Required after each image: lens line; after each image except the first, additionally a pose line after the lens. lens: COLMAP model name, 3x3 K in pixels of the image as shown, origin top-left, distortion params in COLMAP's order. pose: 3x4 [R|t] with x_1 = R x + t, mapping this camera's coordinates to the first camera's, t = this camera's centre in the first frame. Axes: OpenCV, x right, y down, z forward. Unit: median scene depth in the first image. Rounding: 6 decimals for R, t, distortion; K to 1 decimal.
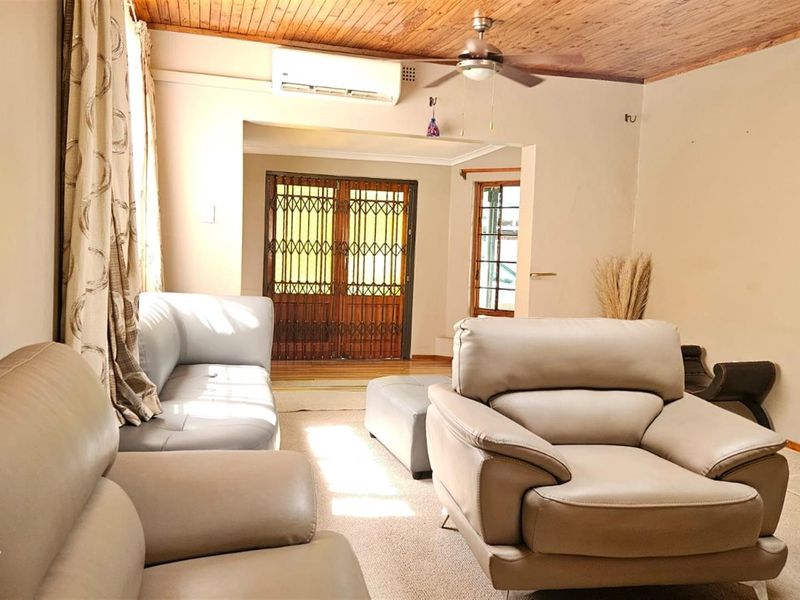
lens RADIAL K [[679.1, 0, 400.0], [0, 679.1, 300.0], [0, 0, 1]] dist [0.111804, -0.129293]
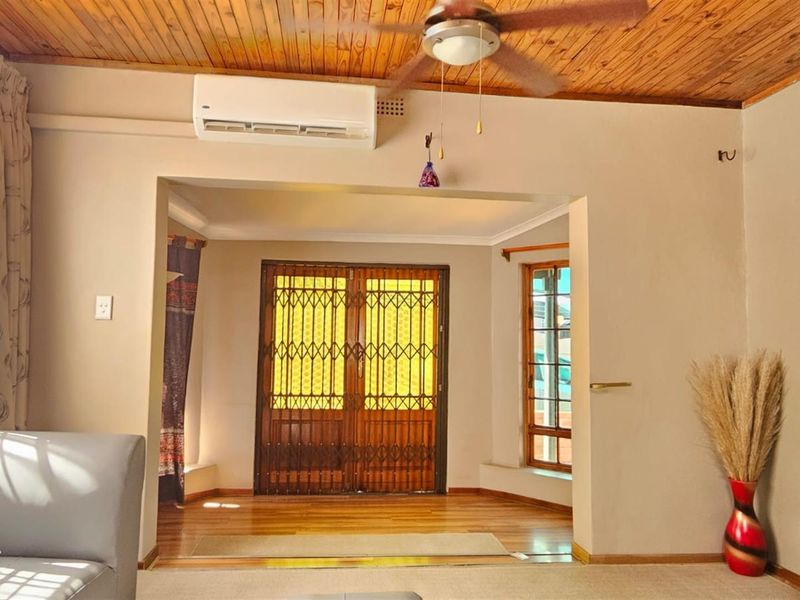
lens RADIAL K [[623.6, 0, 398.6], [0, 623.6, 305.9], [0, 0, 1]] dist [0.002656, 0.002685]
pose [[0.988320, -0.031422, -0.149116, 0.078121], [0.009205, 0.989034, -0.147402, -0.020319], [0.152112, 0.144308, 0.977771, 0.288048]]
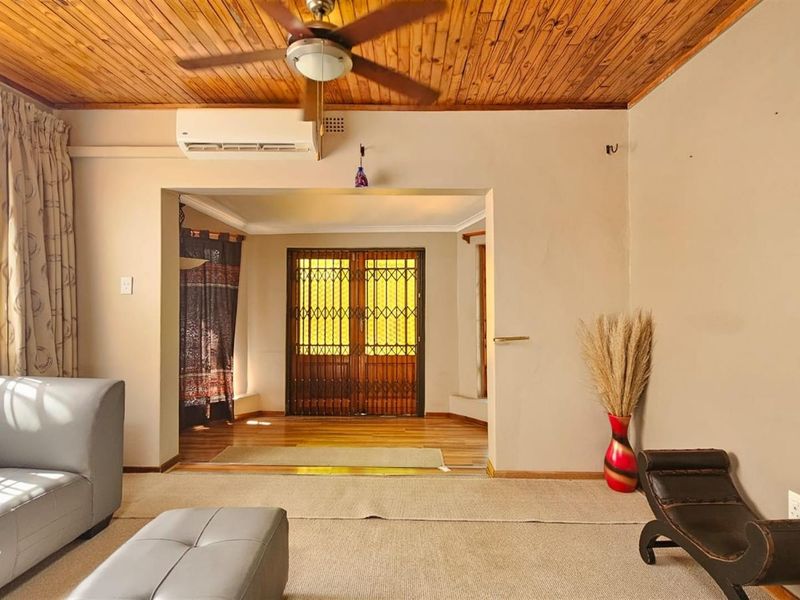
lens RADIAL K [[434.7, 0, 400.0], [0, 434.7, 300.0], [0, 0, 1]] dist [0.003421, -0.002046]
pose [[0.961849, -0.039891, -0.270657, 0.177200], [0.013095, 0.994891, -0.100098, -0.026048], [0.273267, 0.092735, 0.957458, 0.354091]]
